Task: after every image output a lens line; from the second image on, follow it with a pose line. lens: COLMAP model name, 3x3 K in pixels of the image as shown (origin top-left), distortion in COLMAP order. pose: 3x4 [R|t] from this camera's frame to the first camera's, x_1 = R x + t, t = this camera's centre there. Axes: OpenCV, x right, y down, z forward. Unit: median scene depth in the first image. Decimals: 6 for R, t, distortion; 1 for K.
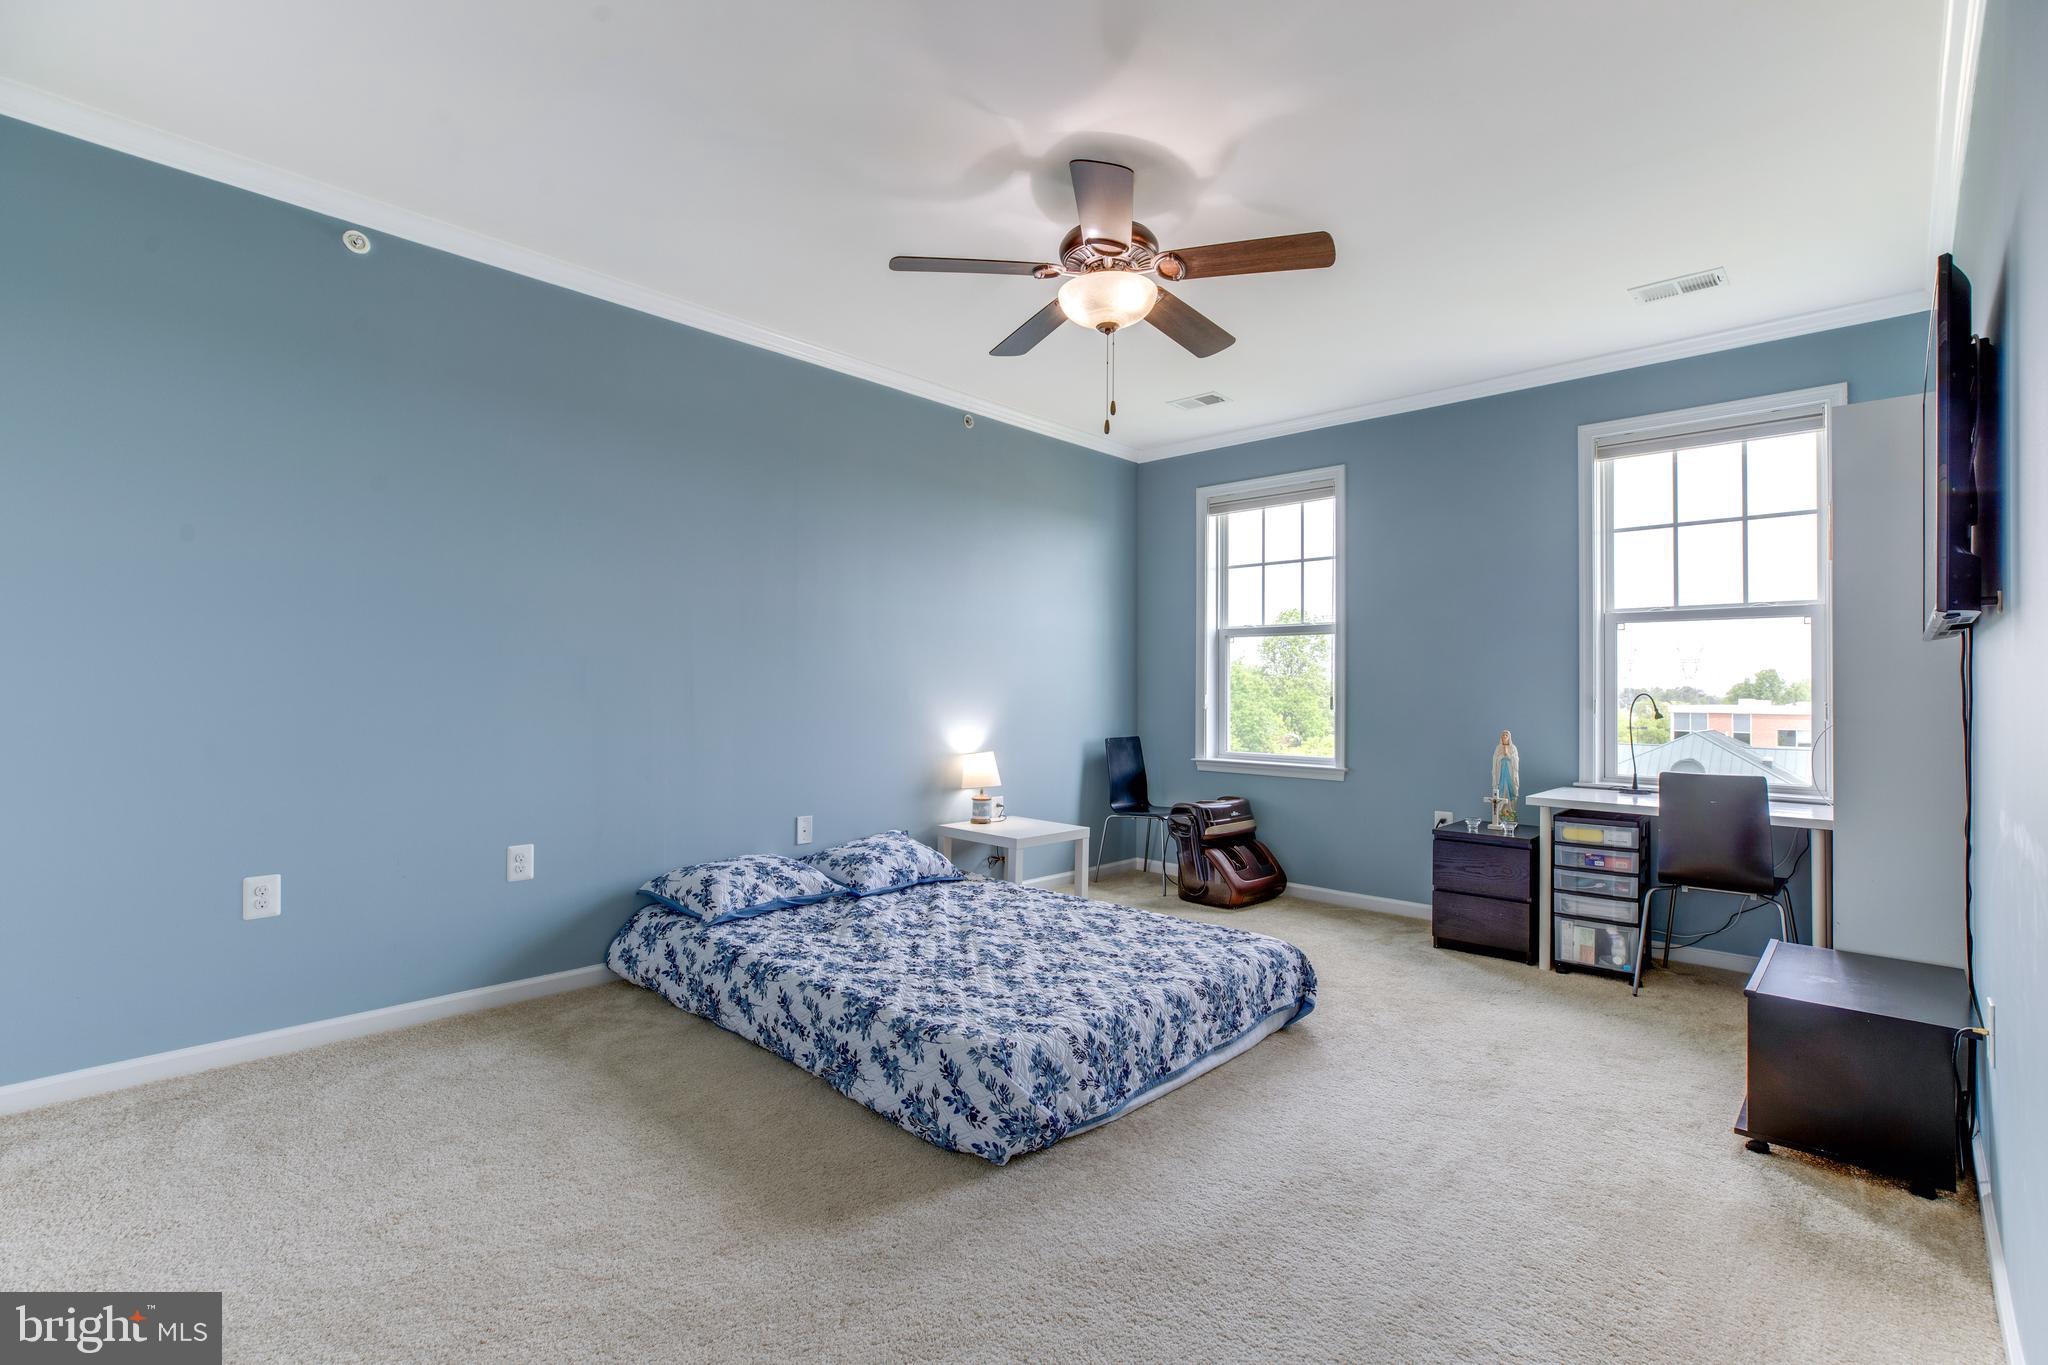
lens RADIAL K [[952.0, 0, 1025.1], [0, 952.0, 675.6], [0, 0, 1]] dist [-0.014869, 0.007846]
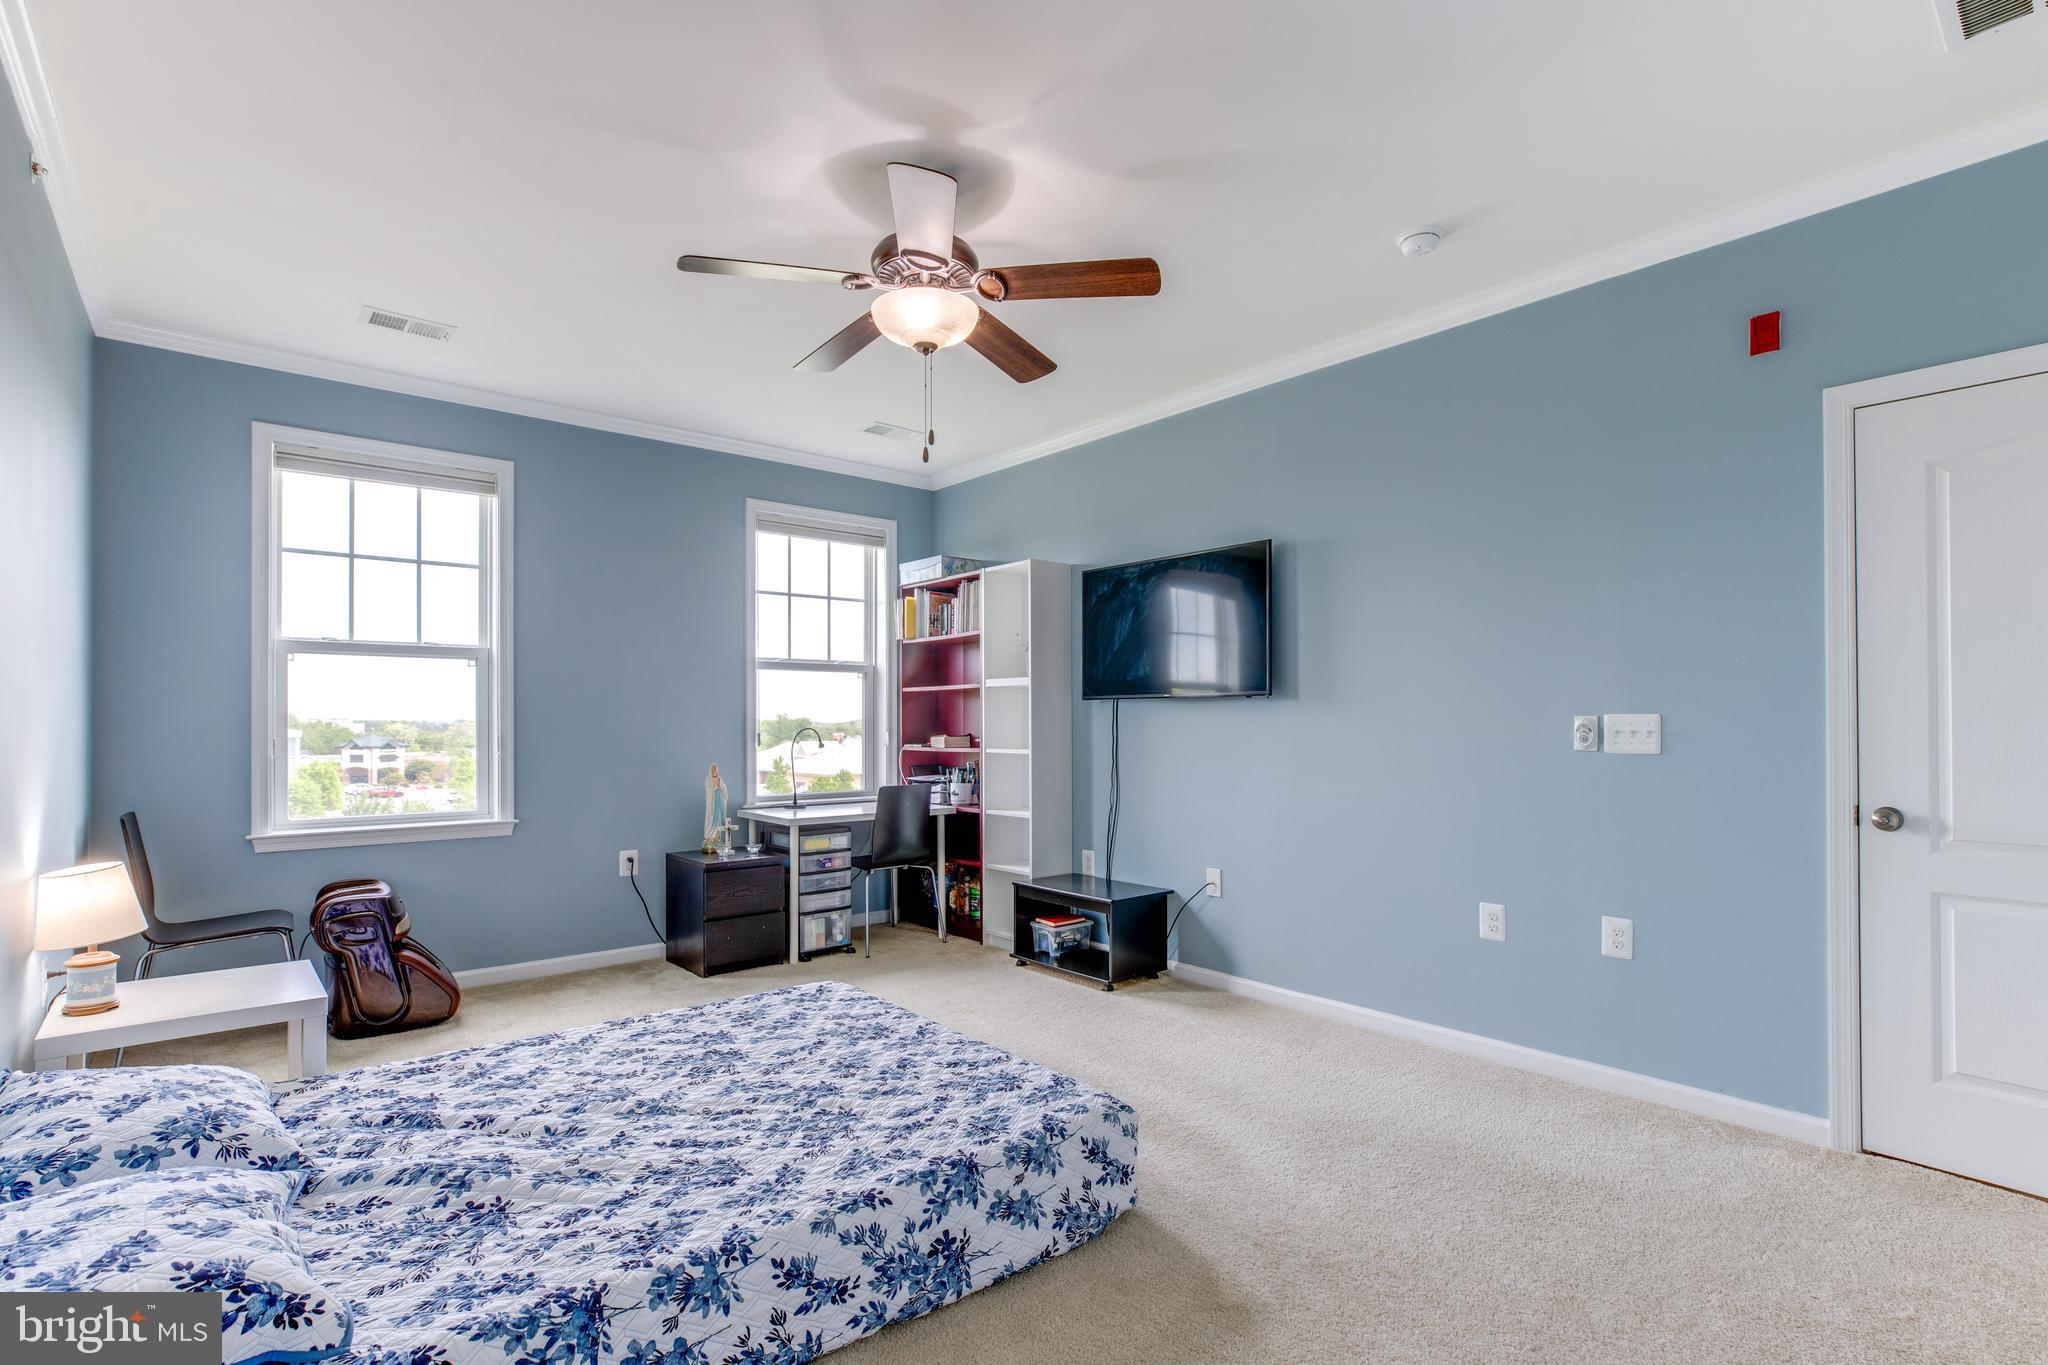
lens RADIAL K [[952.0, 0, 1031.4], [0, 952.0, 719.9], [0, 0, 1]] dist [-0.014869, 0.007846]
pose [[0.127846, -0.013272, 0.991705, -0.721413], [0.000068, 0.999911, 0.013373, -0.012714], [-0.991794, -0.001642, 0.127836, 0.679675]]
